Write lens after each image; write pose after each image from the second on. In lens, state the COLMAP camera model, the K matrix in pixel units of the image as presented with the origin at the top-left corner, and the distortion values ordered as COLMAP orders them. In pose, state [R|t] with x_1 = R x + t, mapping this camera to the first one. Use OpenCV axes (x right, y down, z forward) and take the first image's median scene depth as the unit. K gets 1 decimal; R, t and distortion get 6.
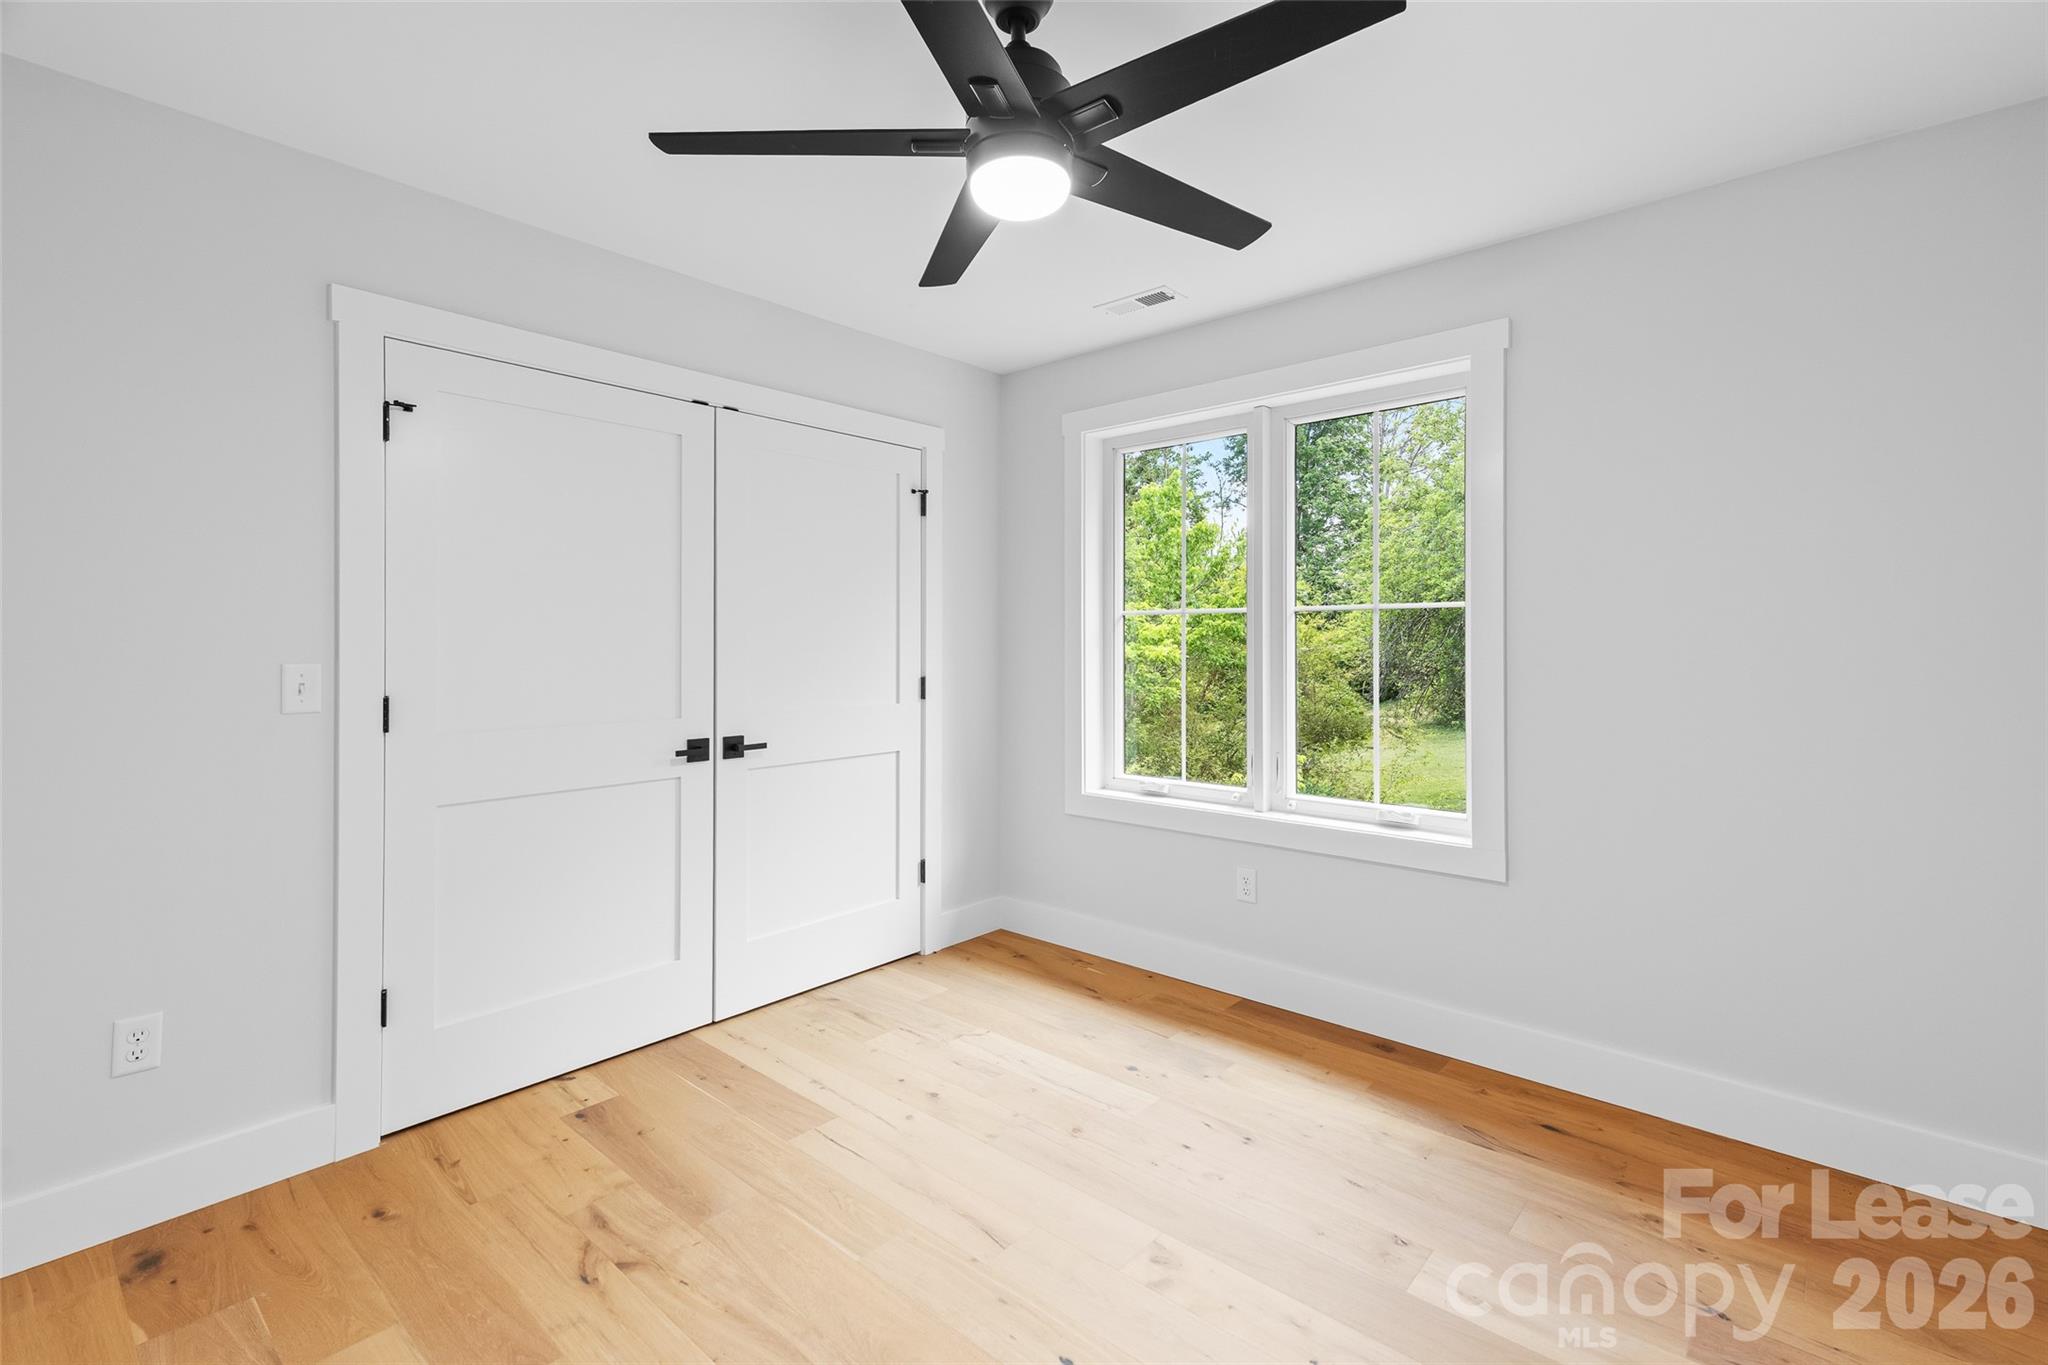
lens RADIAL K [[918.2, 0, 1022.6], [0, 918.2, 639.1], [0, 0, 1]] dist [0.002713, -0.000456]
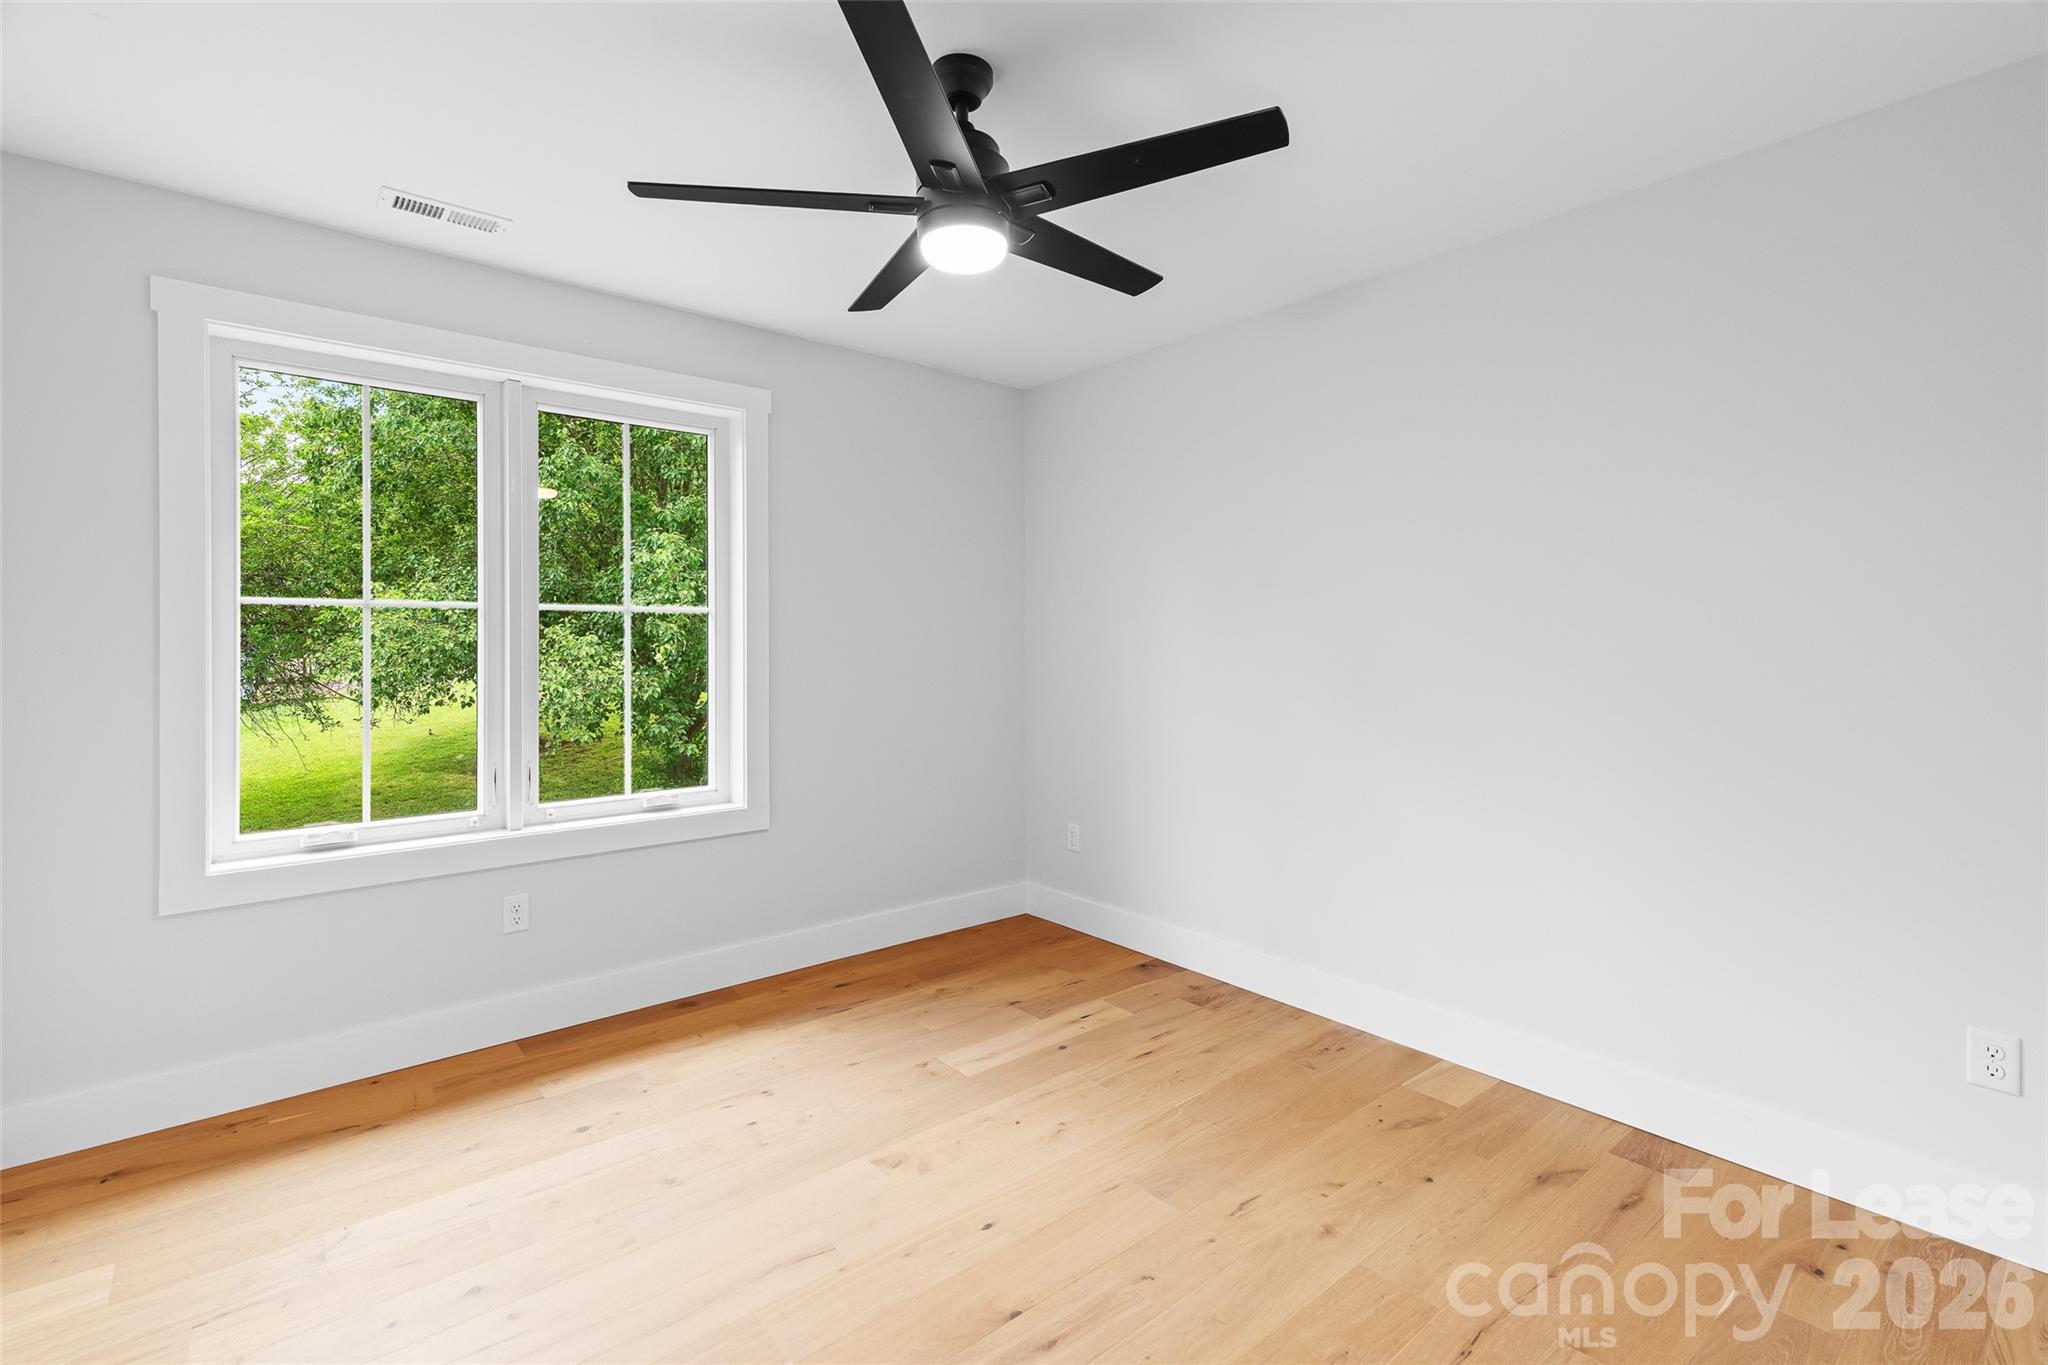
lens RADIAL K [[918.2, 0, 1022.6], [0, 918.2, 639.1], [0, 0, 1]] dist [0.002713, -0.000456]
pose [[0.144568, -0.000381, 0.989495, -0.671462], [-0.001211, 0.999999, 0.000562, -0.001507], [-0.989494, -0.001279, 0.144568, 0.447435]]
